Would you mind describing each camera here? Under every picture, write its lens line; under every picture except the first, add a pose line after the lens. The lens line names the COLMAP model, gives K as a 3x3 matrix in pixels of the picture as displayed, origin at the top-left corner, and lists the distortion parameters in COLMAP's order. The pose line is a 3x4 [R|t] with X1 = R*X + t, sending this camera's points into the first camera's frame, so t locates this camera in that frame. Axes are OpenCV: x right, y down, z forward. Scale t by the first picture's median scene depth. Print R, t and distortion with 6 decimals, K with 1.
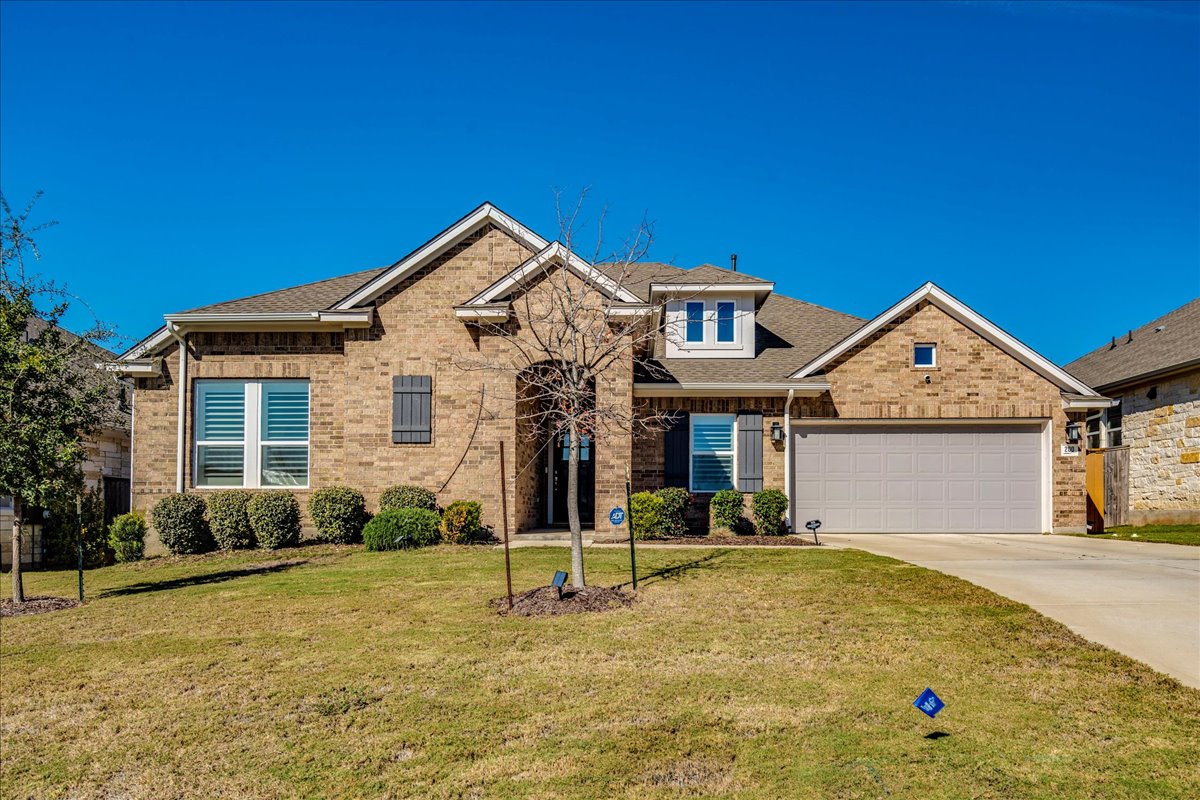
lens RADIAL K [[873.1, 0, 600.2], [0, 873.1, 458.3], [0, 0, 1]] dist [-0.000429, 0.000047]
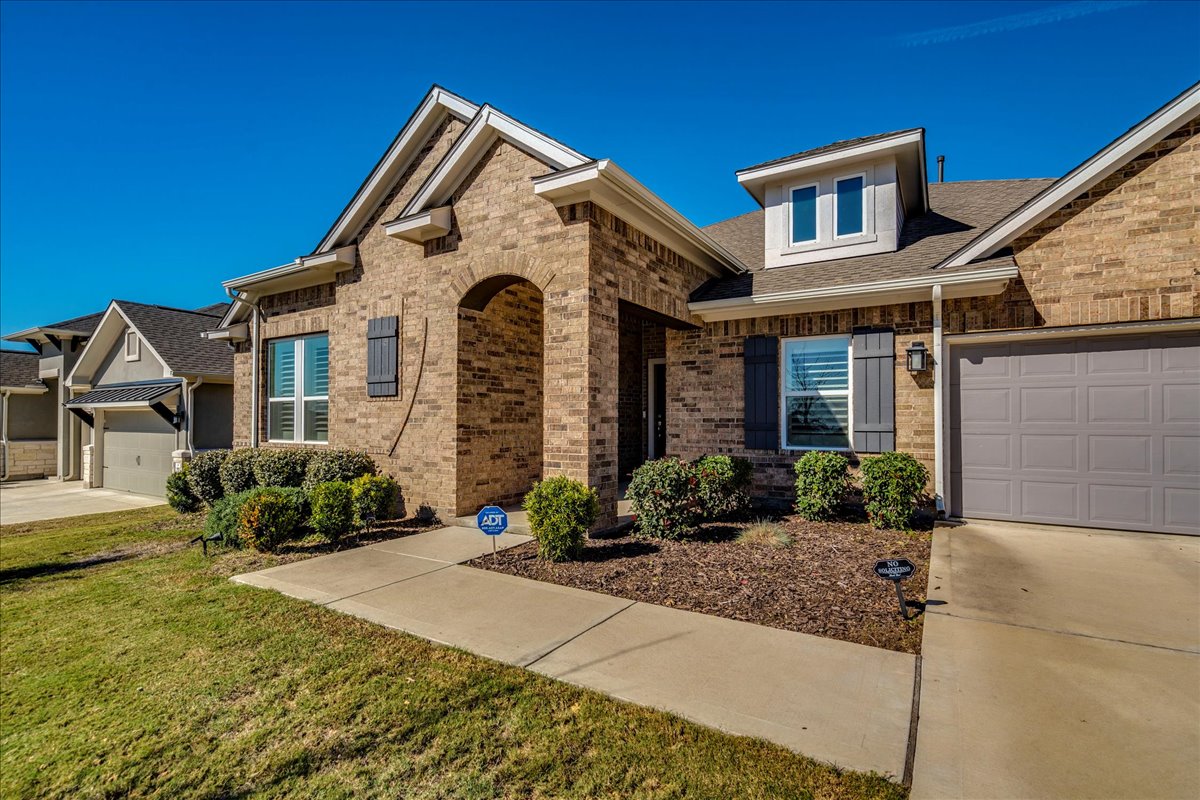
lens RADIAL K [[551.6, 0, 596.3], [0, 551.6, 398.7], [0, 0, 1]] dist [0.000108, 0.000082]
pose [[0.865509, -0.020587, -0.500469, 0.199048], [0.032172, 0.999377, 0.014528, -0.013814], [0.499858, -0.028675, 0.865632, 0.538775]]
